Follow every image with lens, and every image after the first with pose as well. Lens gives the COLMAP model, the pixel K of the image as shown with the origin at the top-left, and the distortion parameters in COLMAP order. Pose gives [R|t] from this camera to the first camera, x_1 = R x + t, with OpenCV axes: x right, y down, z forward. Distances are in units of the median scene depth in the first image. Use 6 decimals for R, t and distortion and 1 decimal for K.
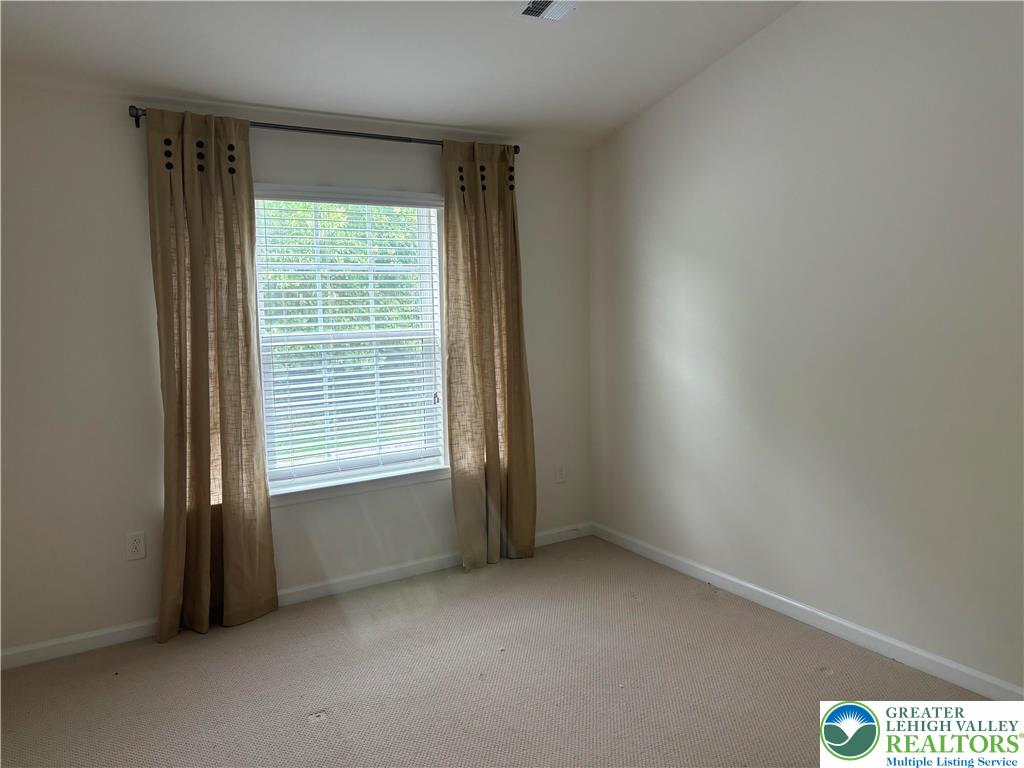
lens RADIAL K [[769.7, 0, 504.2], [0, 769.7, 385.6], [0, 0, 1]] dist [0.051142, -0.057640]
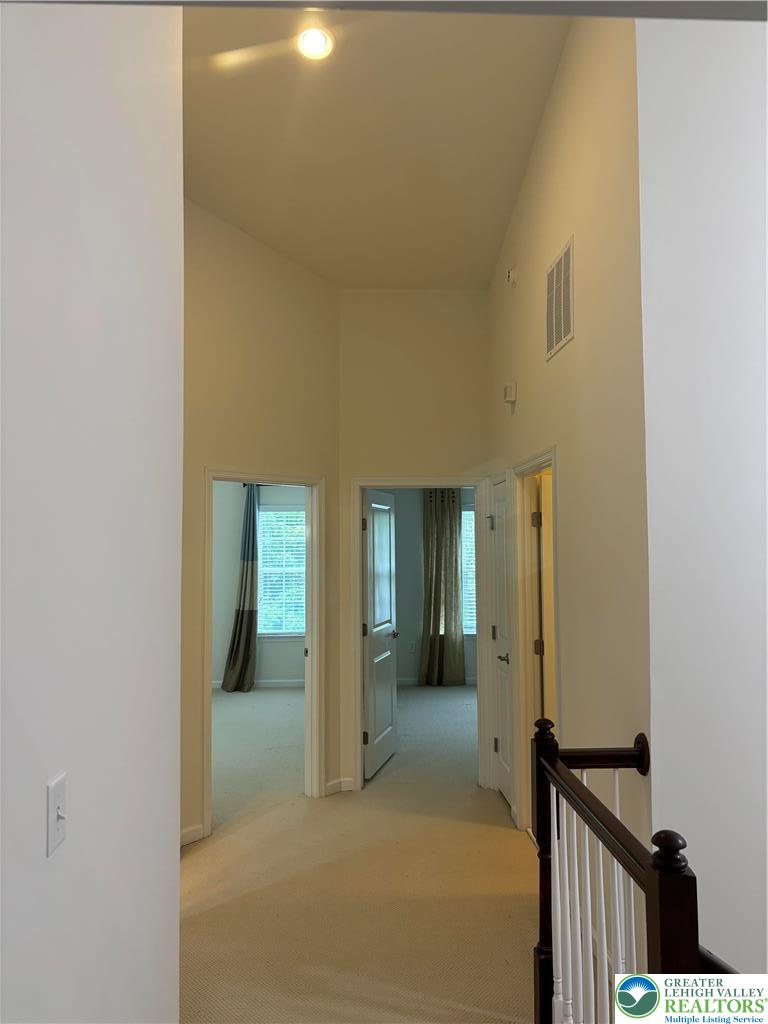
lens RADIAL K [[769.7, 0, 387.1], [0, 769.7, 517.1], [0, 0, 1]] dist [0.051142, -0.057640]
pose [[0.902448, 0.019293, -0.430366, 0.527145], [-0.052861, 0.996407, -0.066176, -0.045483], [0.427542, 0.082470, 0.900226, -1.329490]]
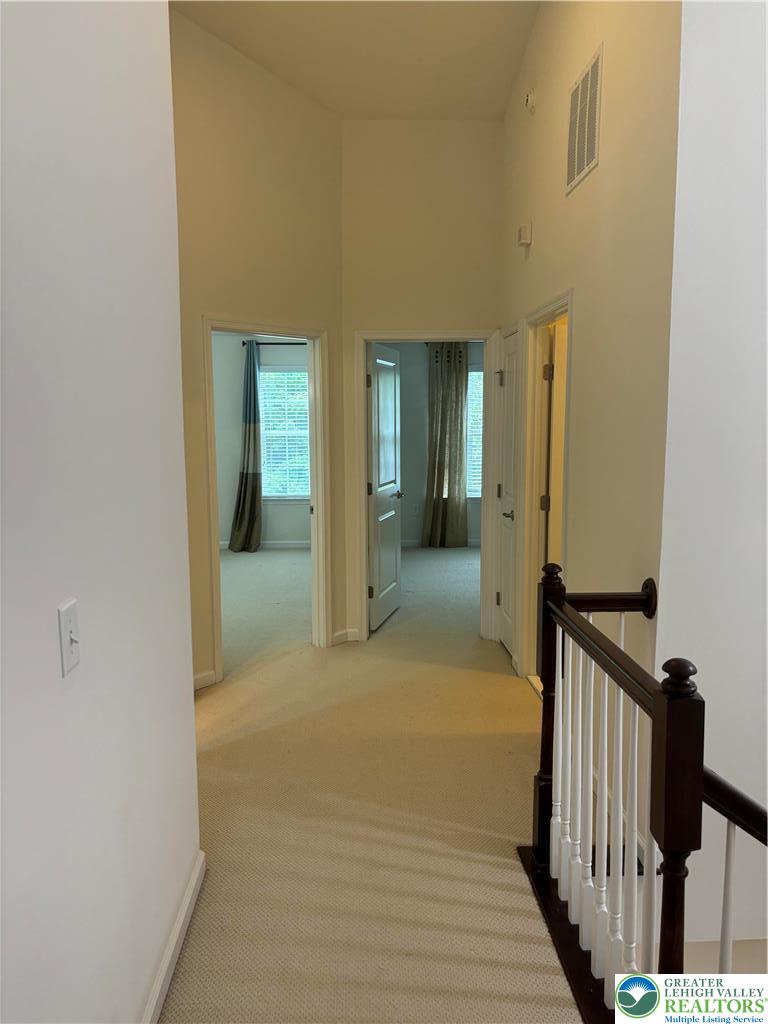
lens RADIAL K [[769.7, 0, 376.7], [0, 769.7, 519.3], [0, 0, 1]] dist [0.051142, -0.057640]
pose [[0.895268, 0.092961, -0.435722, 0.513923], [-0.053181, 0.993295, 0.102649, -0.017055], [0.442343, -0.068726, 0.894209, -1.310920]]
